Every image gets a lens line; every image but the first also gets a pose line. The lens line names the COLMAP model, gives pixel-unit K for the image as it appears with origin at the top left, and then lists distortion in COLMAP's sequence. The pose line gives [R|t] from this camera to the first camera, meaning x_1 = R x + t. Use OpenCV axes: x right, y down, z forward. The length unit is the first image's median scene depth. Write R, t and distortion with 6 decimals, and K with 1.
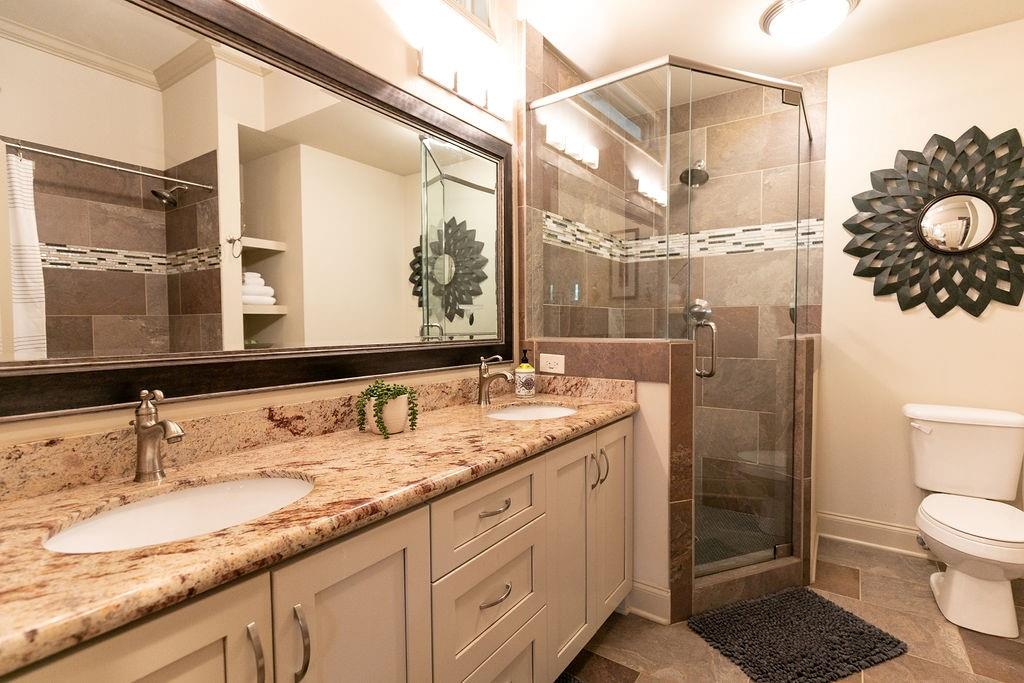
lens RADIAL K [[493.2, 0, 512.0], [0, 493.2, 345.1], [0, 0, 1]] dist [0.009262, -0.003963]
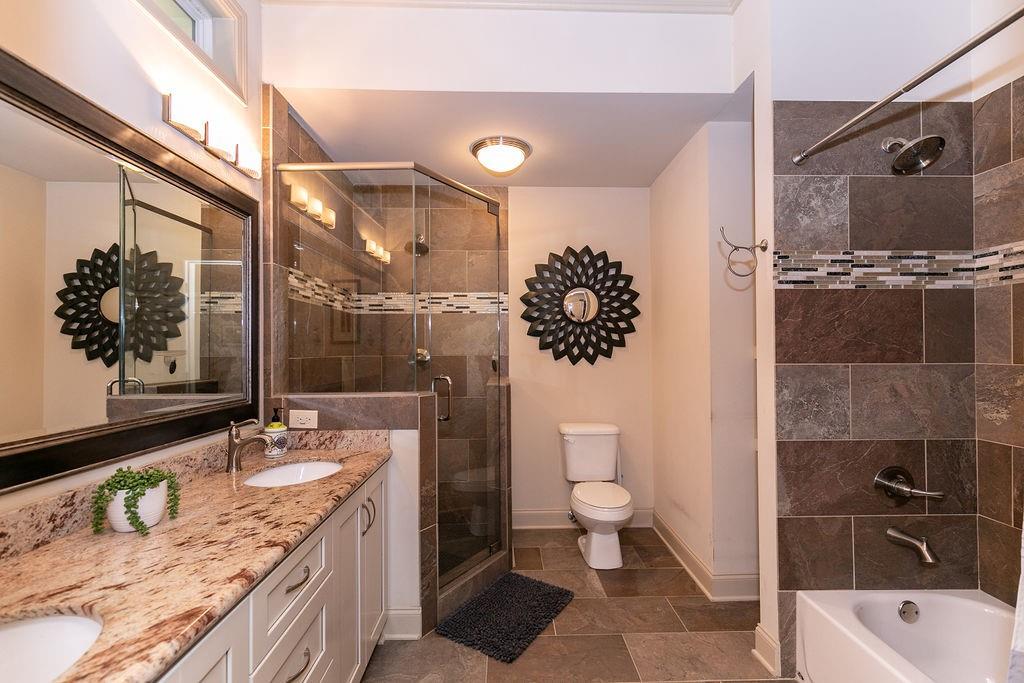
lens RADIAL K [[470.9, 0, 515.2], [0, 470.9, 341.4], [0, 0, 1]] dist [0.009104, -0.000269]
pose [[0.802466, 0.007014, 0.596657, -0.157916], [0.029211, 0.998270, -0.051021, -0.063413], [-0.595983, 0.058372, 0.800873, -0.059562]]
